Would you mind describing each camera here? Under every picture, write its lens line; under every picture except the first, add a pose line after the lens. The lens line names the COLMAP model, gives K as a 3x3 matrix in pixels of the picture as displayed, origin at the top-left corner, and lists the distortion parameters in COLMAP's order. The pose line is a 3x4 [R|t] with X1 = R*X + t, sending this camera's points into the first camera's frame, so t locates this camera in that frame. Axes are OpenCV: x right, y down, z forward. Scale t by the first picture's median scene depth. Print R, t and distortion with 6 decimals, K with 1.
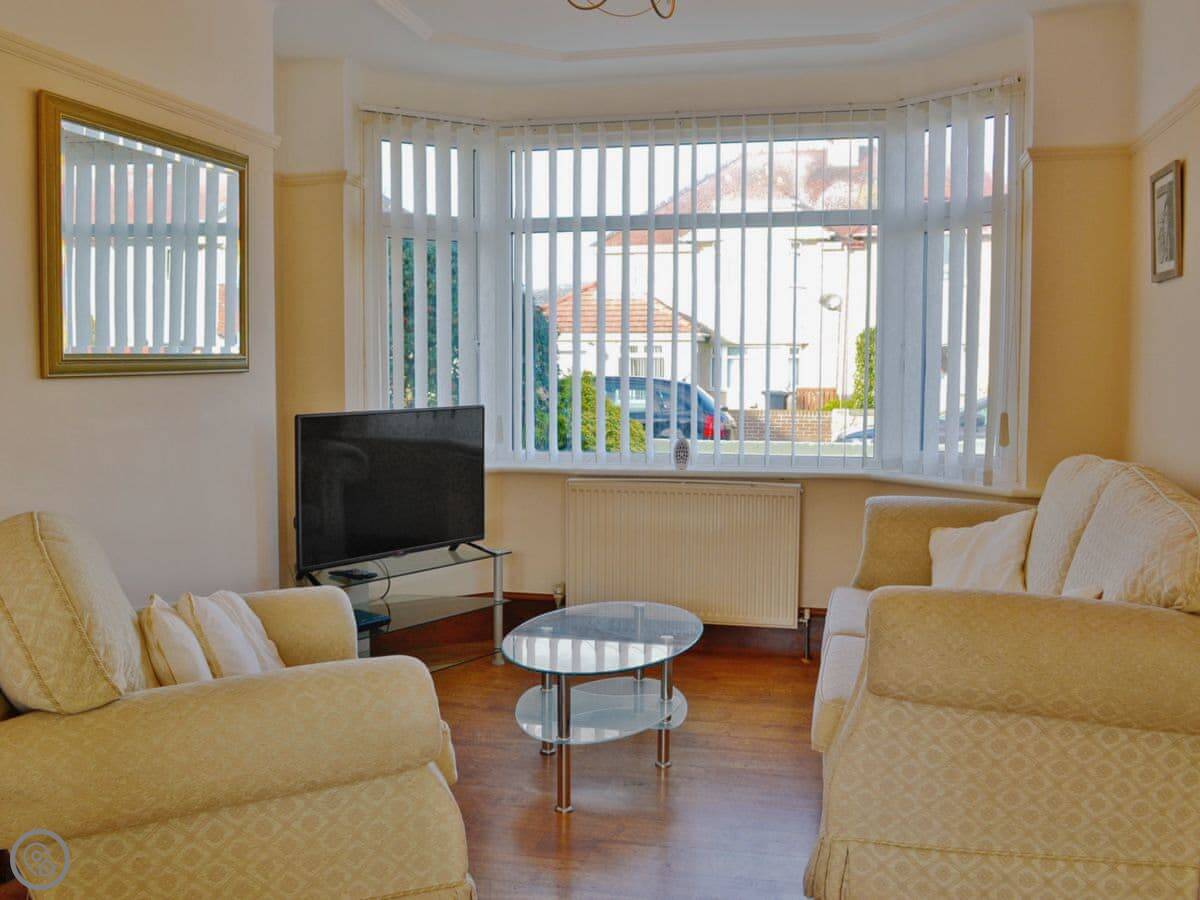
lens RADIAL K [[1119.9, 0, 598.1], [0, 1119.9, 443.2], [0, 0, 1]] dist [-0.081013, 0.000000]
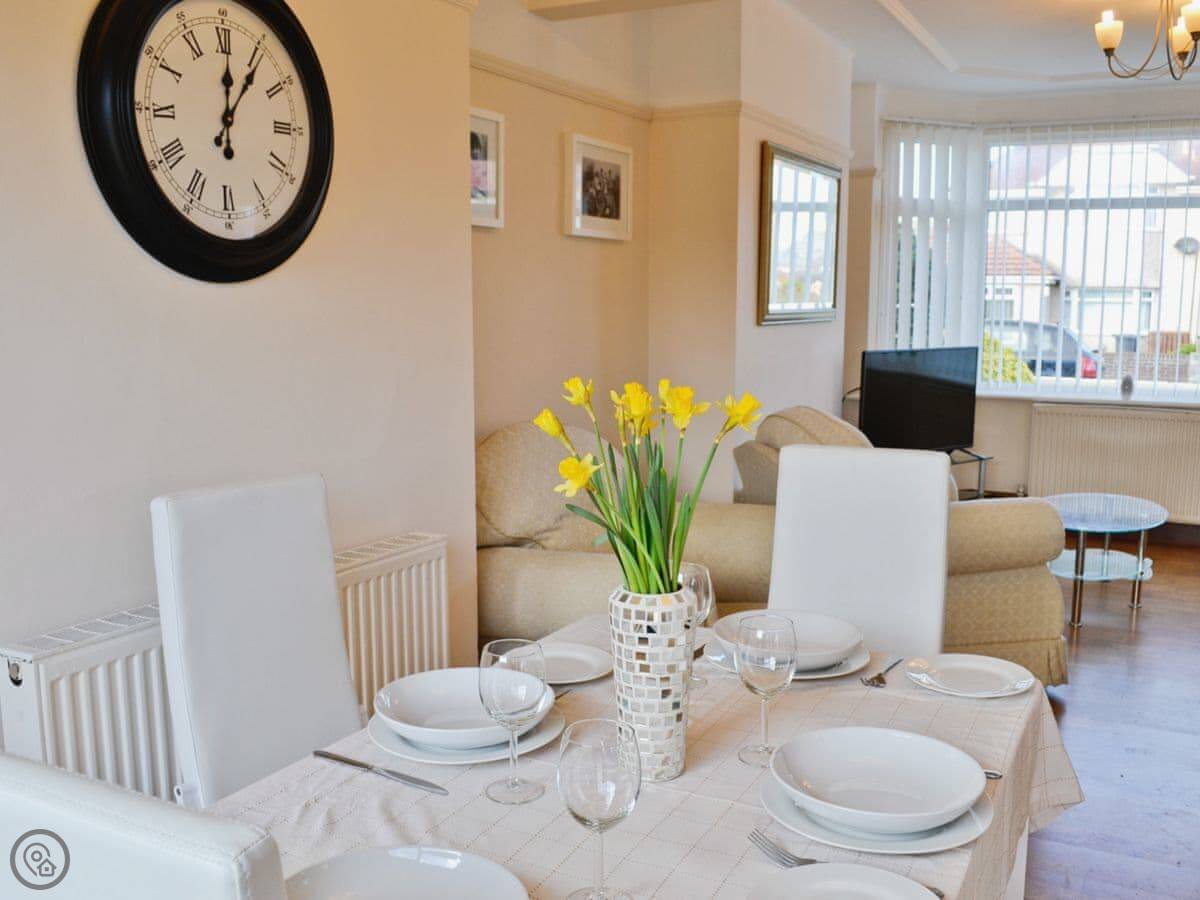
lens RADIAL K [[1119.9, 0, 601.2], [0, 1119.9, 457.7], [0, 0, 1]] dist [-0.081013, 0.000000]
pose [[0.967479, 0.037452, -0.250165, -0.202029], [-0.019860, 0.997172, 0.072481, 0.011498], [0.252172, -0.065155, 0.965486, -0.395788]]
